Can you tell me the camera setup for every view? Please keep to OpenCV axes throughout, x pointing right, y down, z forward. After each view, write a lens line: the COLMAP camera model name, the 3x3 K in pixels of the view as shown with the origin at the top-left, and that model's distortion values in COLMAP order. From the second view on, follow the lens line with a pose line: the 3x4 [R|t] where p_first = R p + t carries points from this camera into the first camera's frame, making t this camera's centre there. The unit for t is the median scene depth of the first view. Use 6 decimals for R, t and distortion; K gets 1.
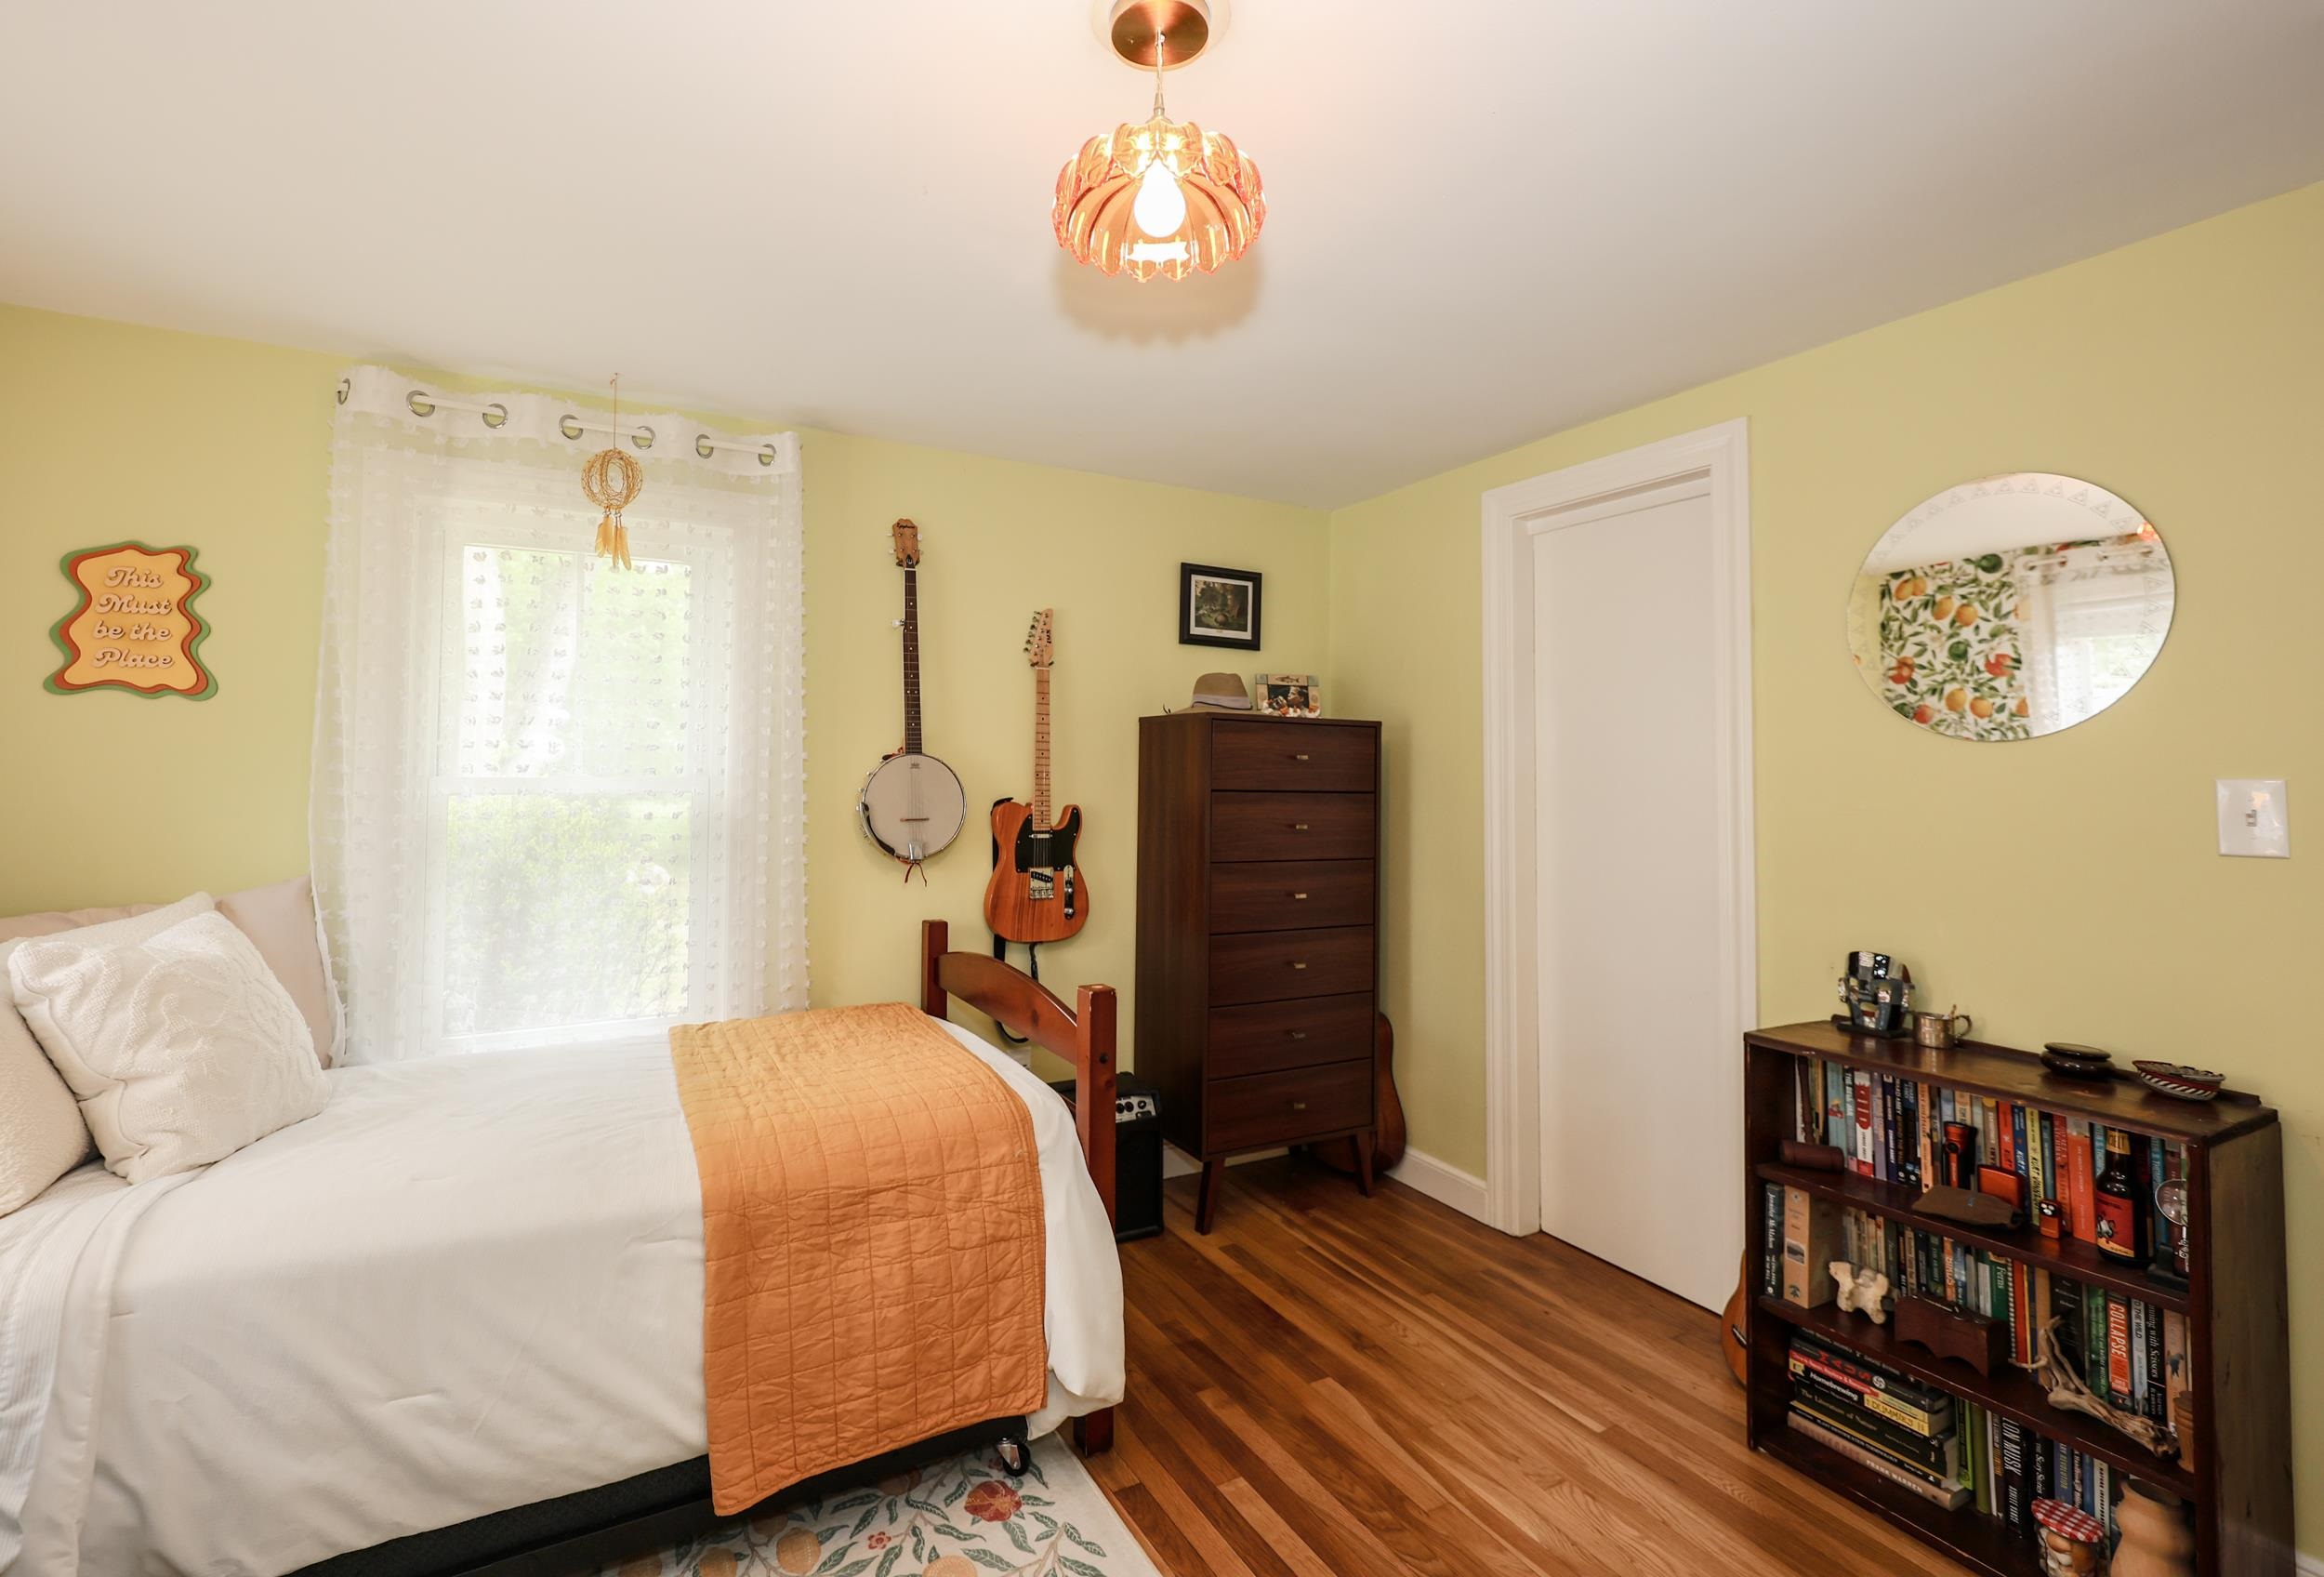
lens RADIAL K [[973.1, 0, 1237.7], [0, 973.1, 752.1], [0, 0, 1]] dist [-0.000026, 0.000199]
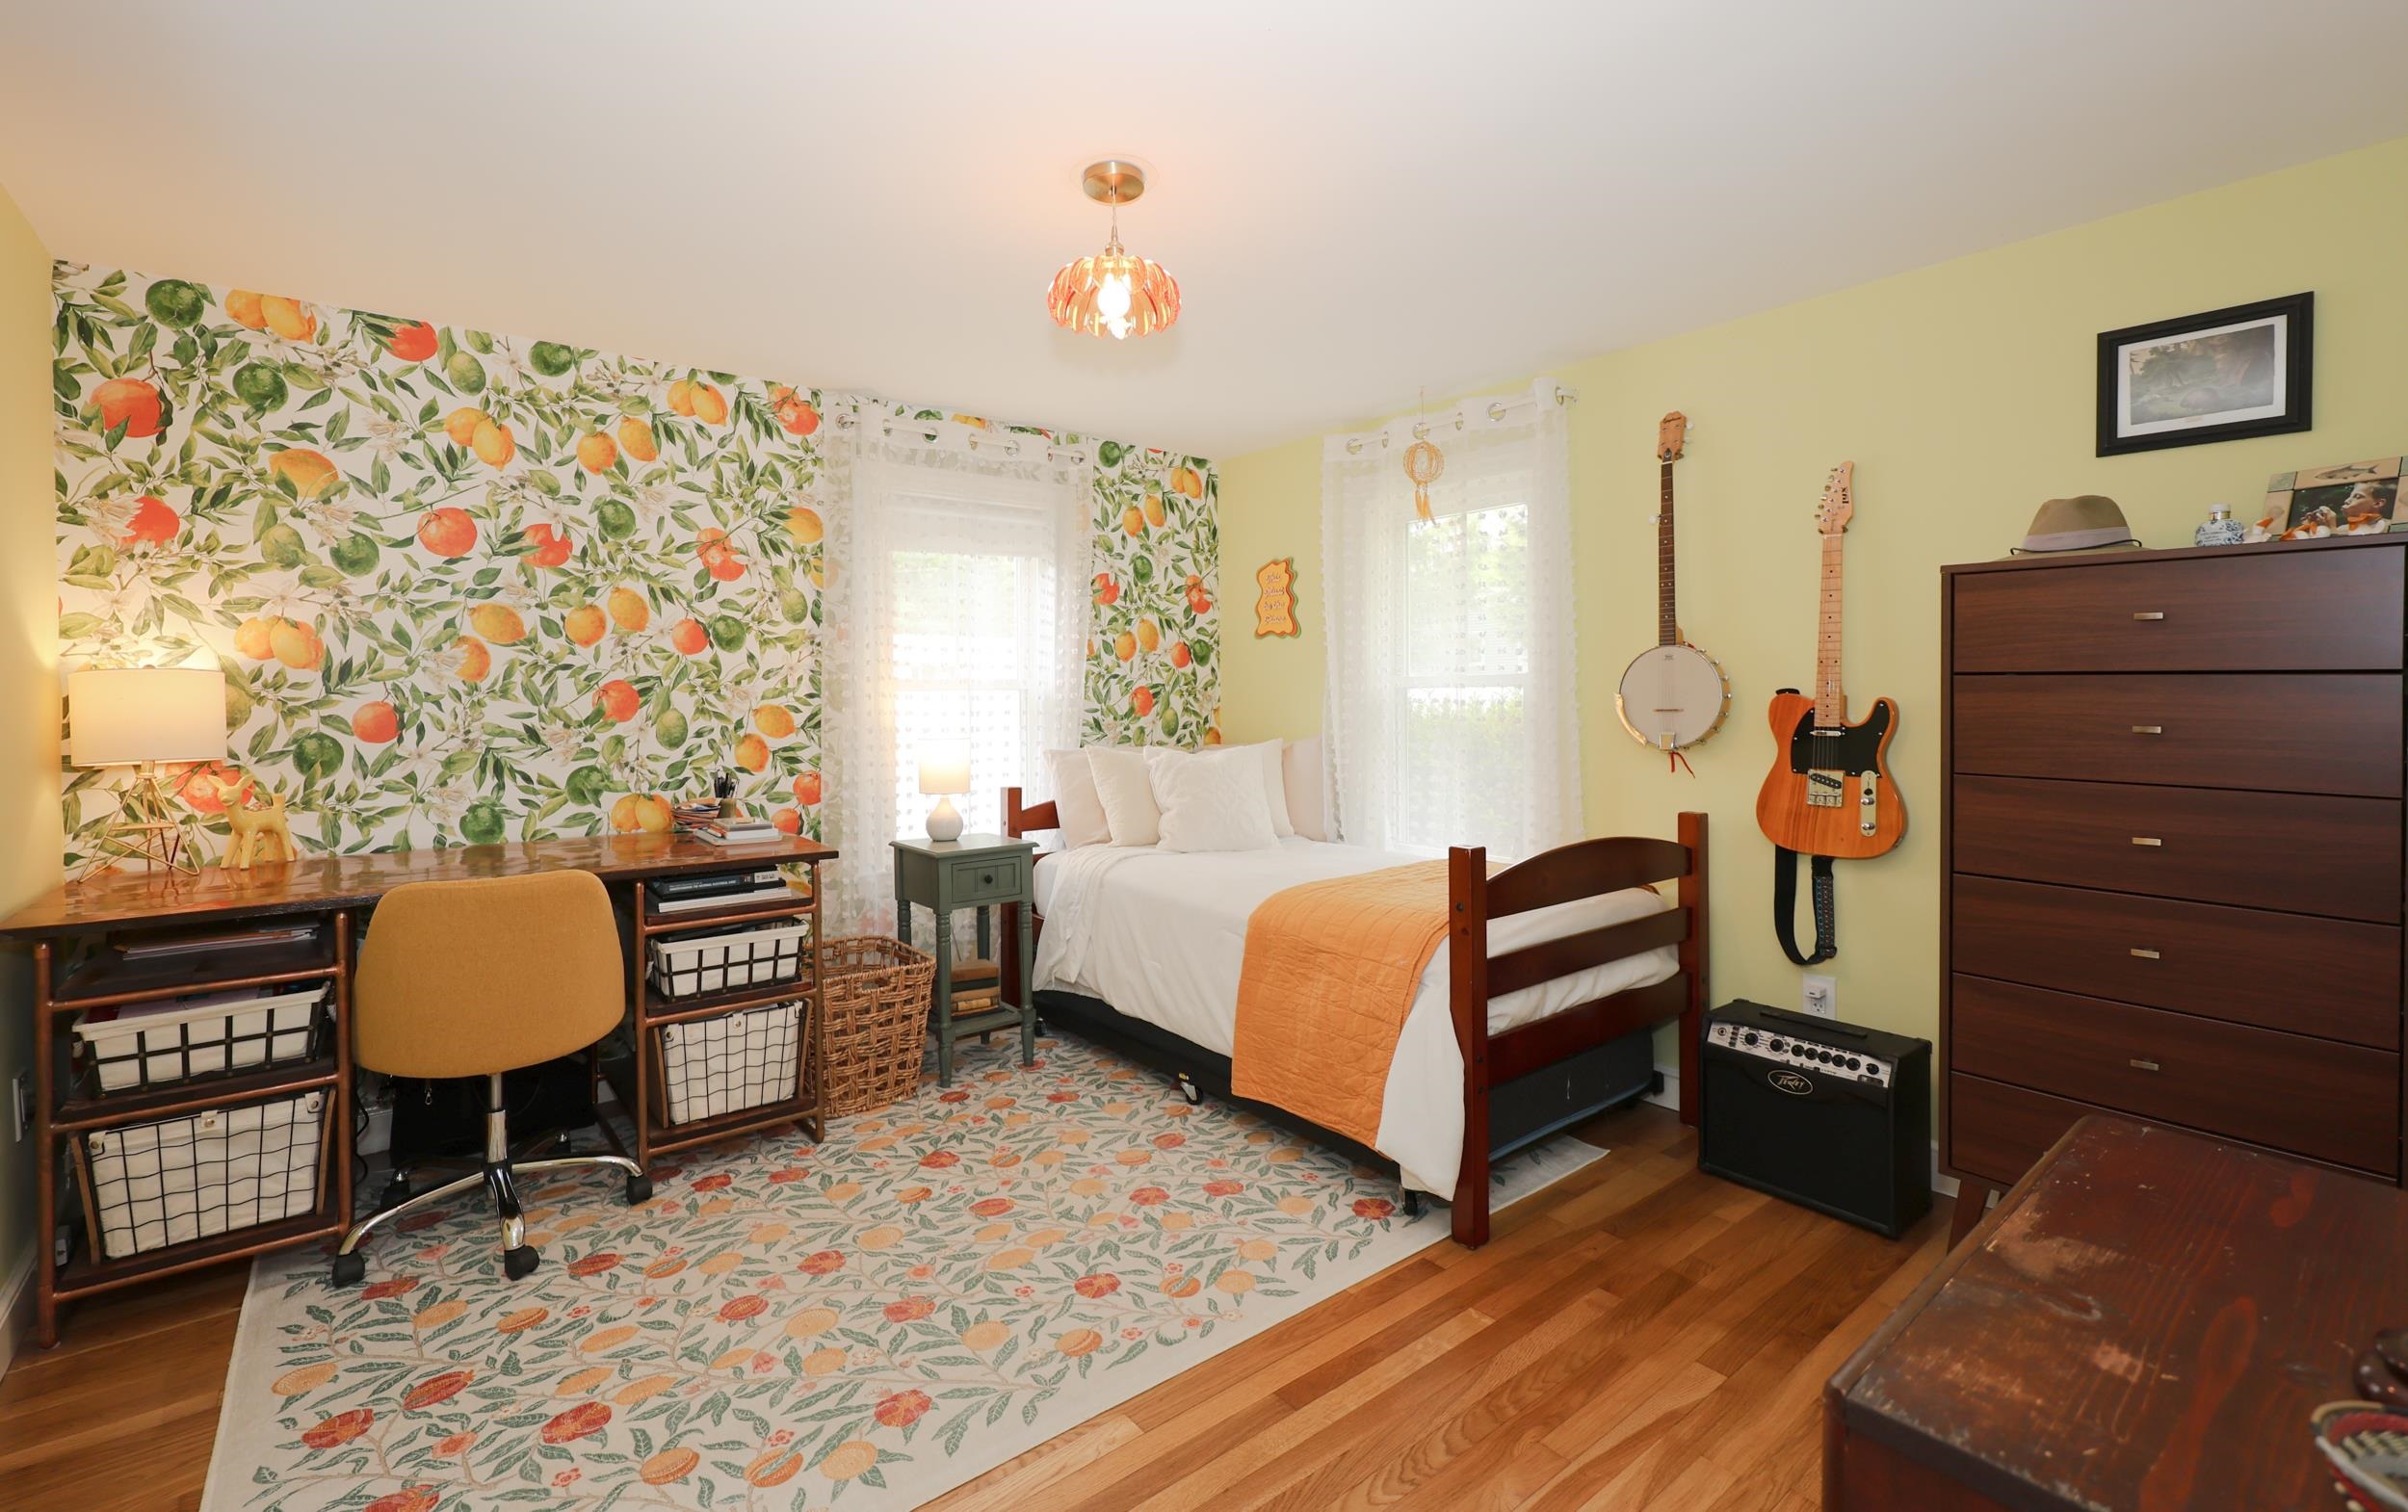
lens RADIAL K [[1053.1, 0, 1179.3], [0, 1053.1, 704.8], [0, 0, 1]] dist [-0.000340, -0.000370]
pose [[0.179952, 0.003801, -0.983668, 0.809969], [0.037267, 0.999248, 0.010679, 0.040818], [0.982969, -0.038580, 0.179675, 0.369098]]
